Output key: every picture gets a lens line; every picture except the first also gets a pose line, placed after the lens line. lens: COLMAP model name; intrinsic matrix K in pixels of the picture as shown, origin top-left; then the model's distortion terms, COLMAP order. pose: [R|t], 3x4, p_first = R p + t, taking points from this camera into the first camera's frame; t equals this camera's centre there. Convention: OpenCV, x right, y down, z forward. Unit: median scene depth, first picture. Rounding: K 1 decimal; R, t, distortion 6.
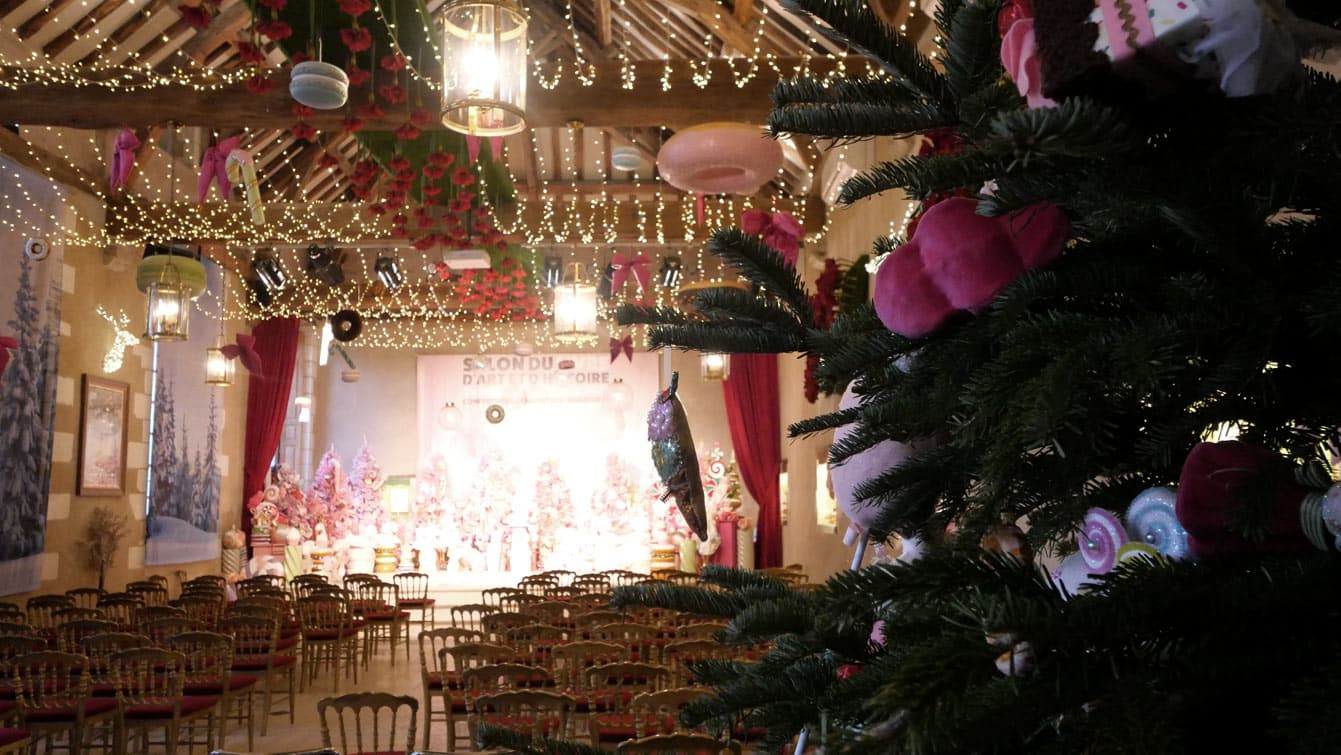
lens RADIAL K [[1037.5, 0, 654.0], [0, 1037.5, 375.5], [0, 0, 1]] dist [-0.000480, 0.001332]
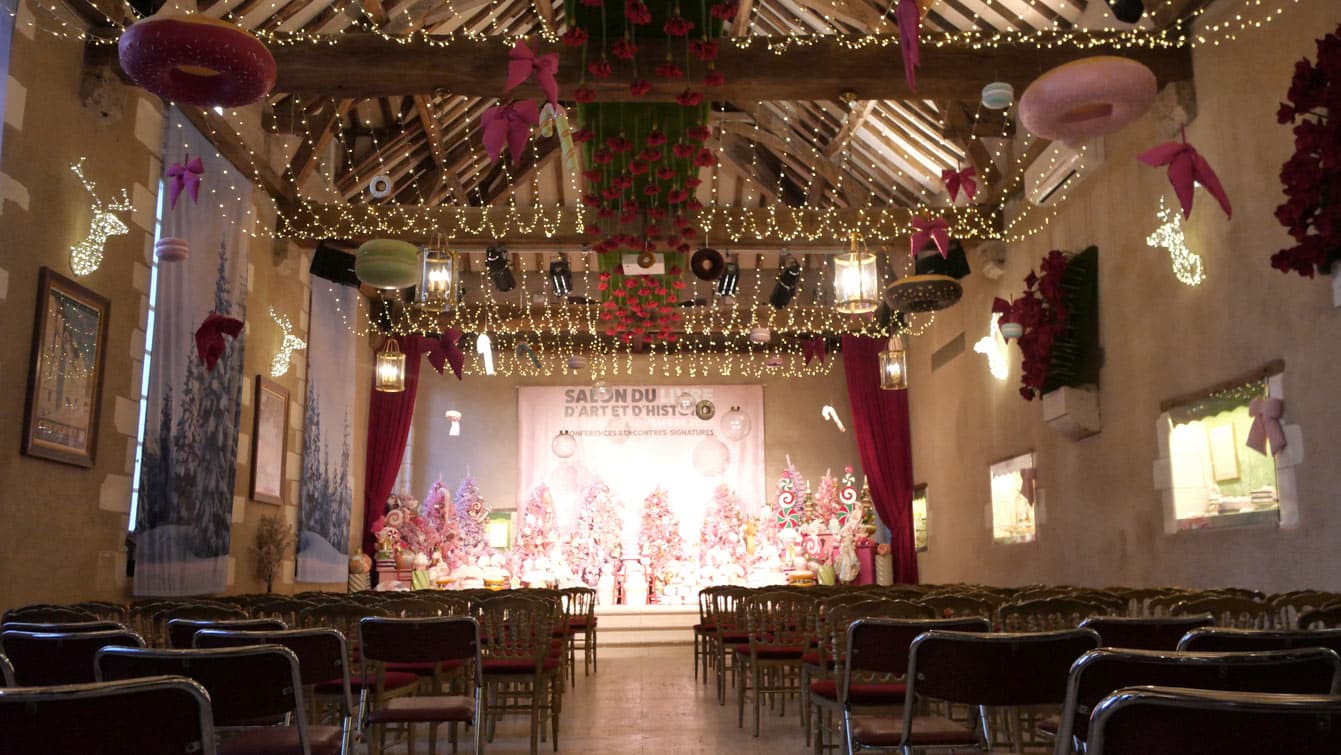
lens RADIAL K [[1042.6, 0, 670.5], [0, 1042.6, 377.5], [0, 0, 1]] dist [-0.003712, -0.003946]
pose [[0.999817, 0.004832, 0.018517, -0.153207], [-0.003634, 0.997932, -0.064179, 0.052284], [-0.018789, 0.064100, 0.997767, 0.016315]]
